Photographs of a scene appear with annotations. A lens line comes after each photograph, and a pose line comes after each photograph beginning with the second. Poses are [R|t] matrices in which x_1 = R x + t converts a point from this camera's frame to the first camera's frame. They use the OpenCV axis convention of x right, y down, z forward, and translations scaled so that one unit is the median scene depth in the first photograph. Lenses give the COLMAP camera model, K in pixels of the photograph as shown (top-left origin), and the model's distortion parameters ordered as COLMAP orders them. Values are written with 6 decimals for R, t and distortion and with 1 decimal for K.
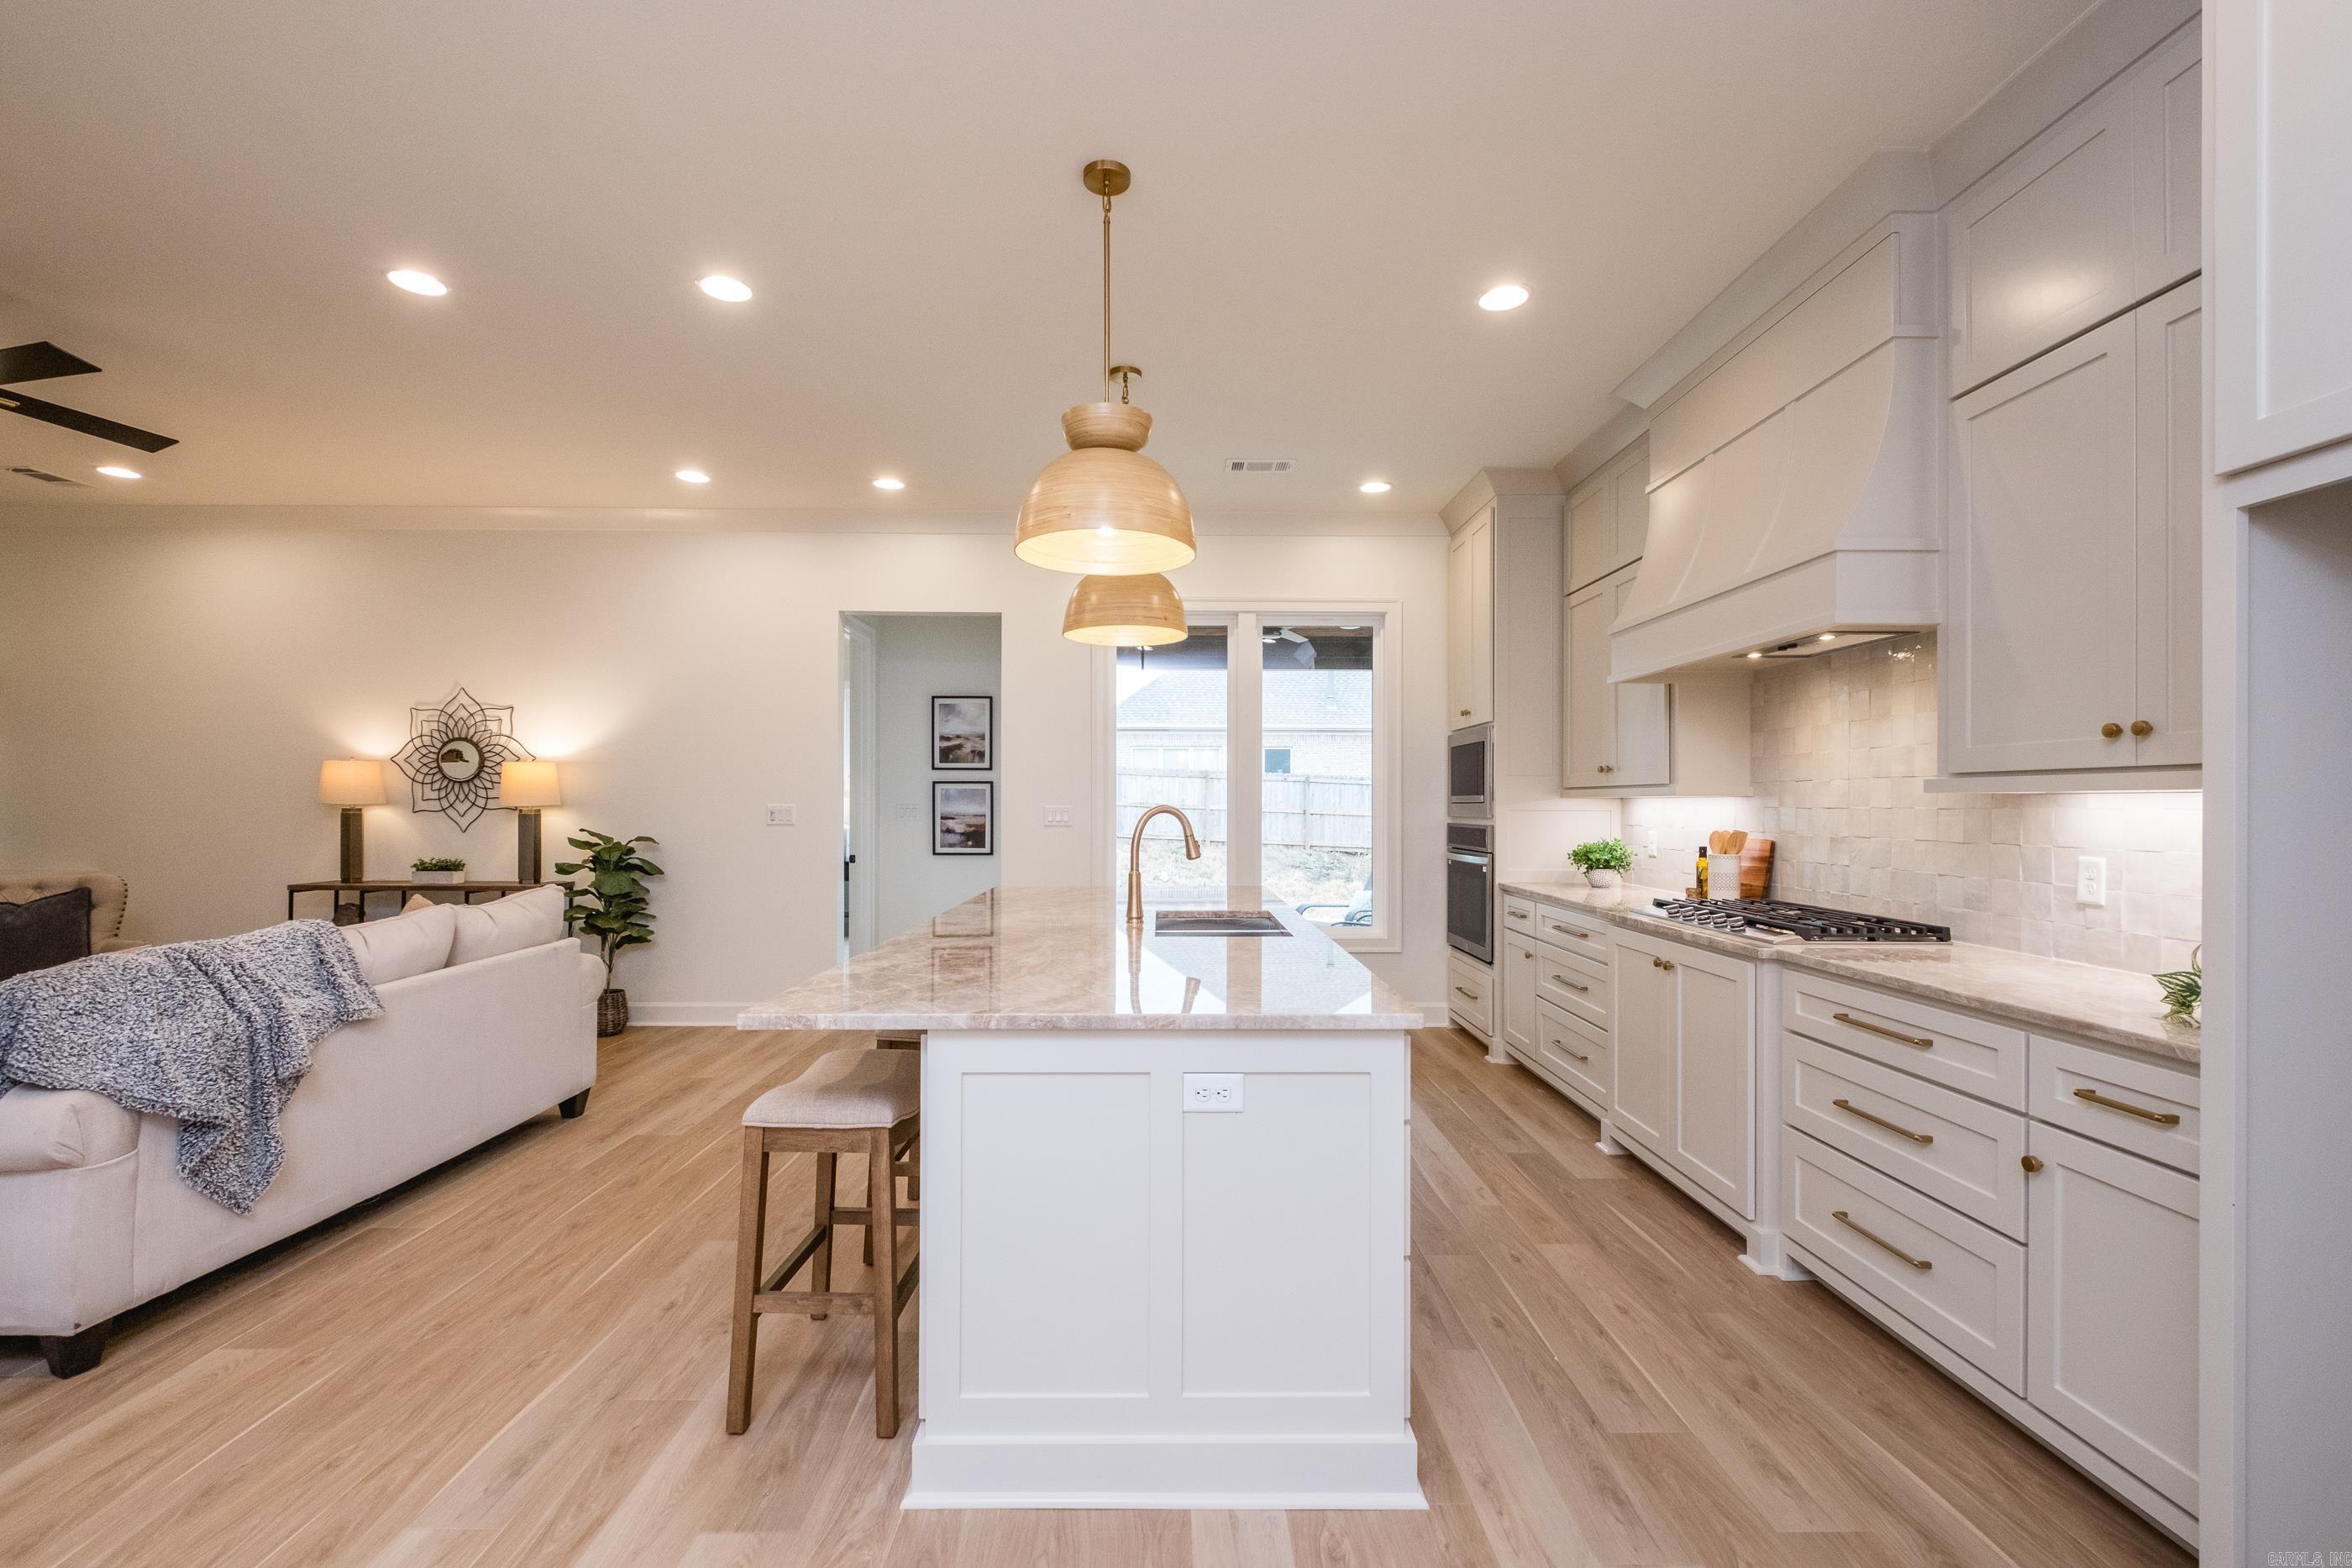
lens RADIAL K [[1017.2, 0, 1188.9], [0, 1017.2, 801.2], [0, 0, 1]] dist [0.001019, -0.000270]
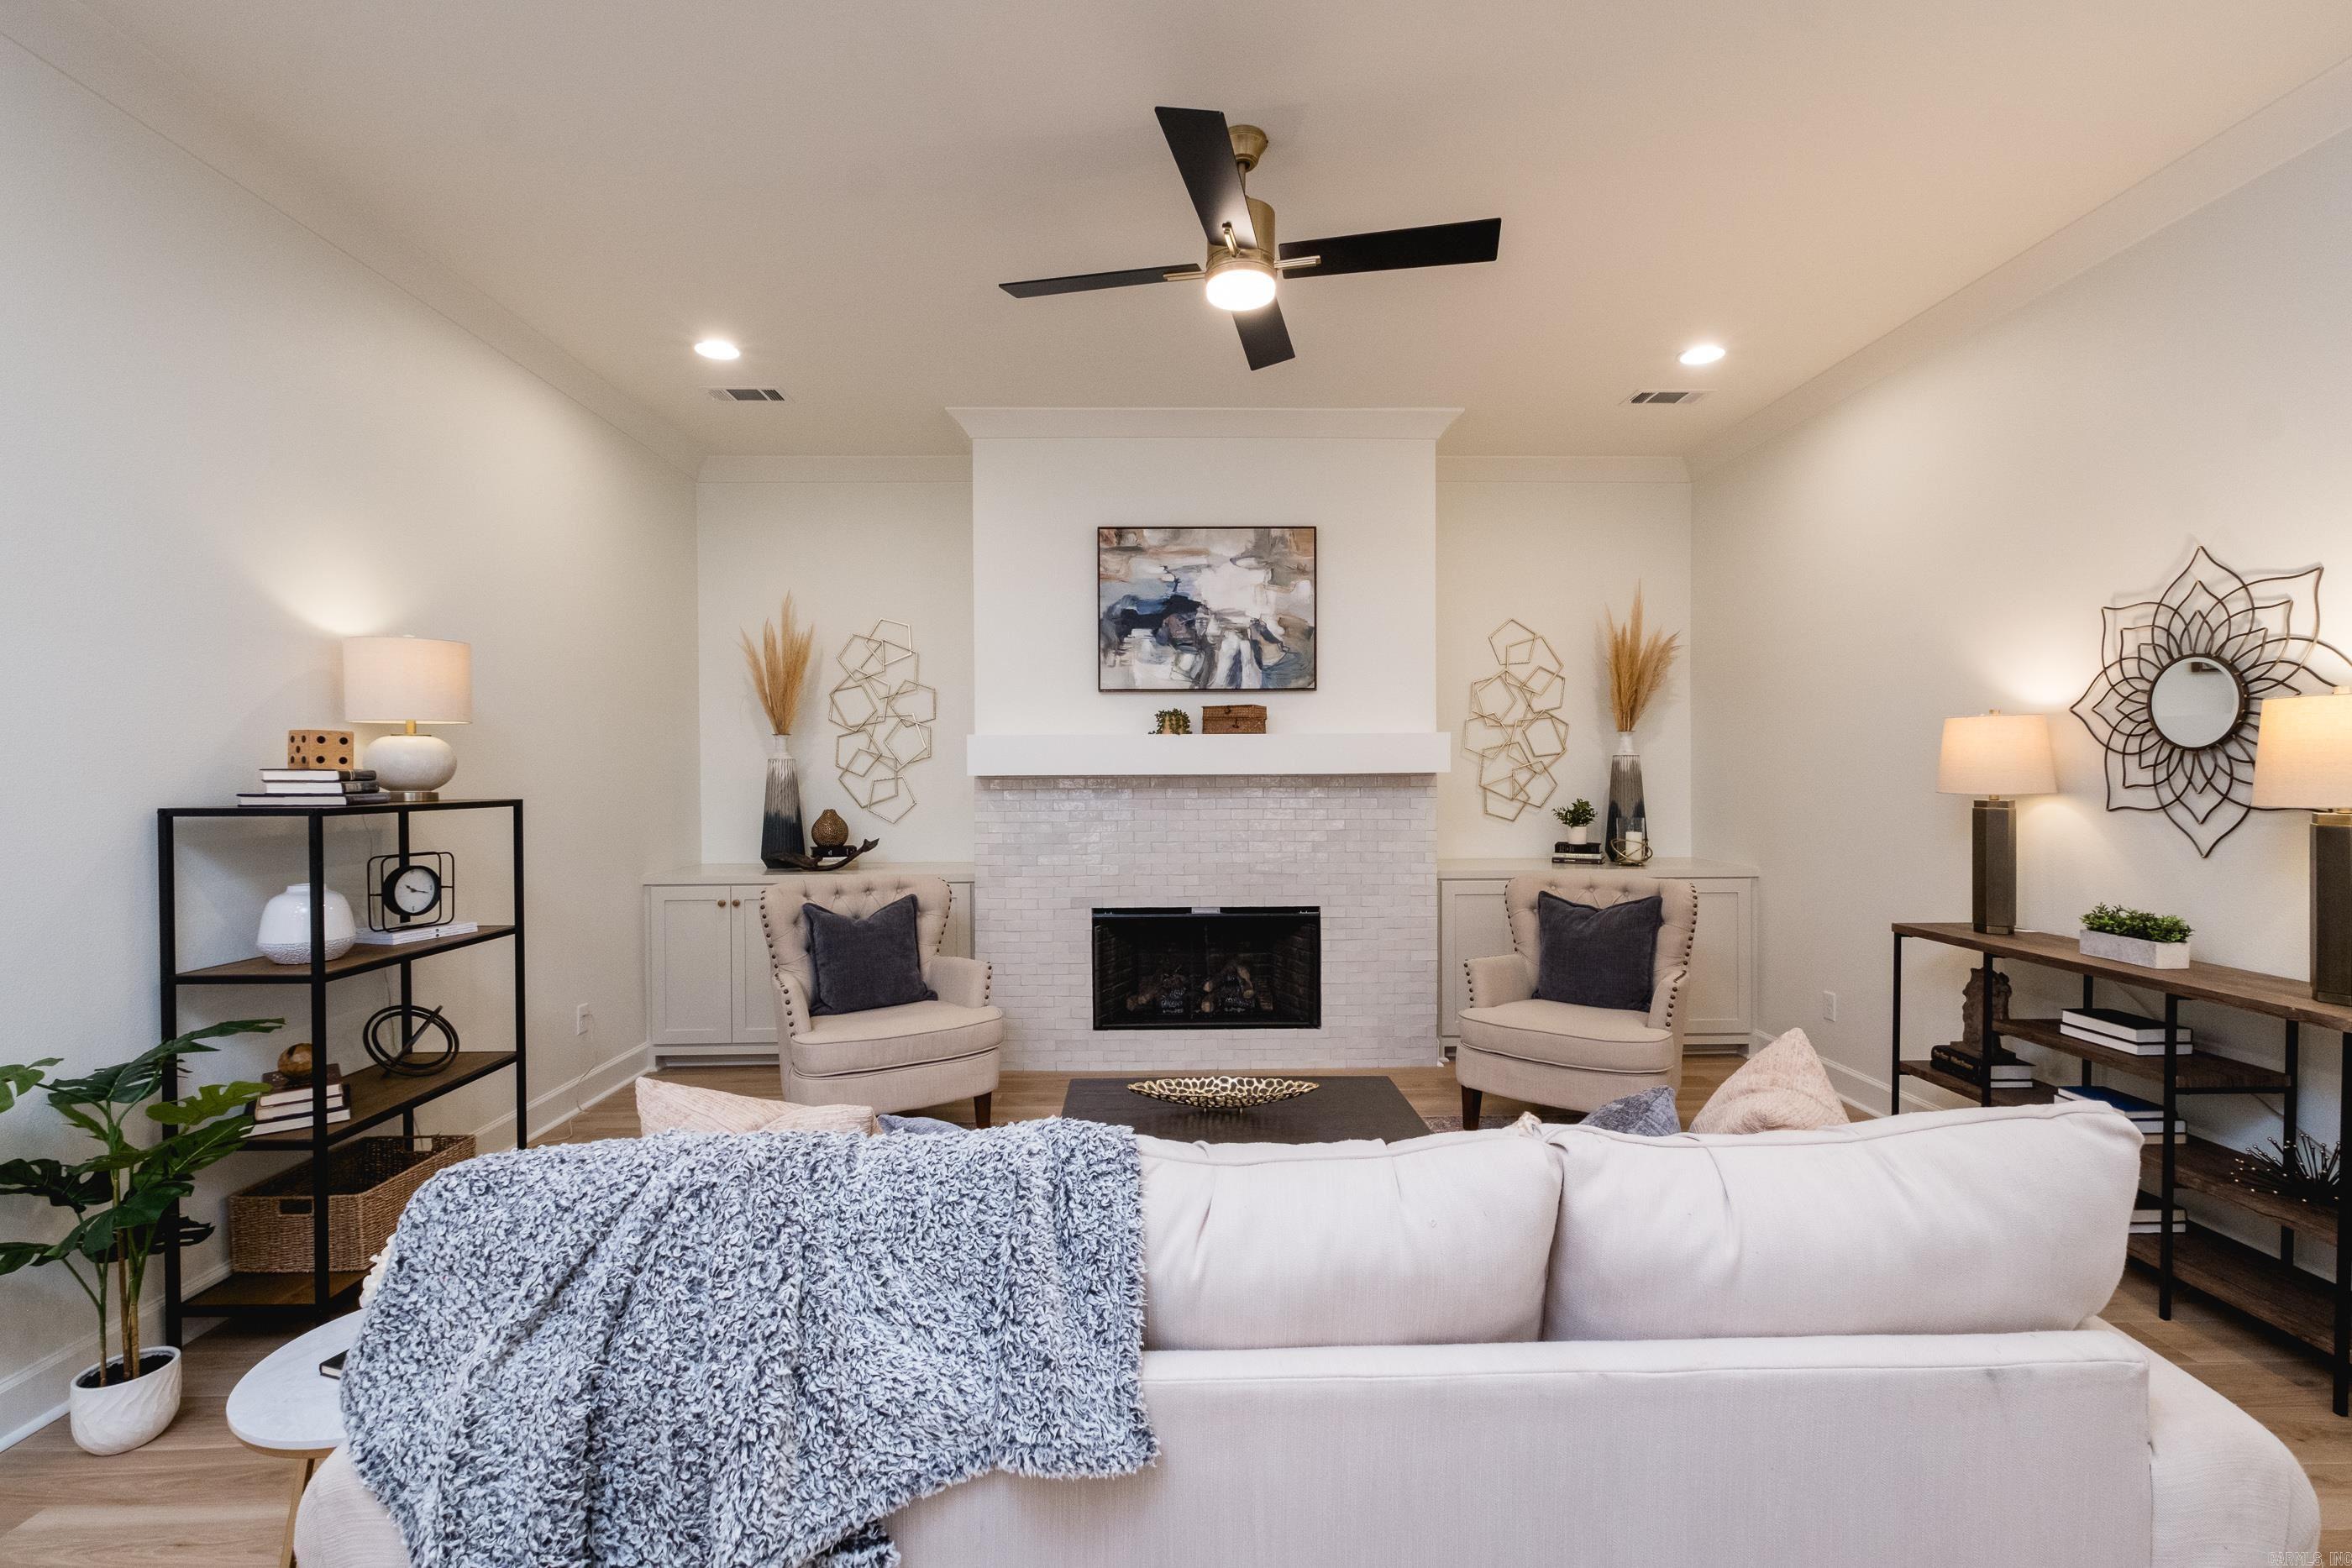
lens RADIAL K [[1060.8, 0, 1165.9], [0, 1060.8, 778.5], [0, 0, 1]] dist [0.002219, 0.000372]
pose [[0.004773, 0.003955, -0.999981, -0.234749], [0.006085, 0.999974, 0.003984, -0.010593], [0.999970, -0.006104, 0.004749, 0.537209]]
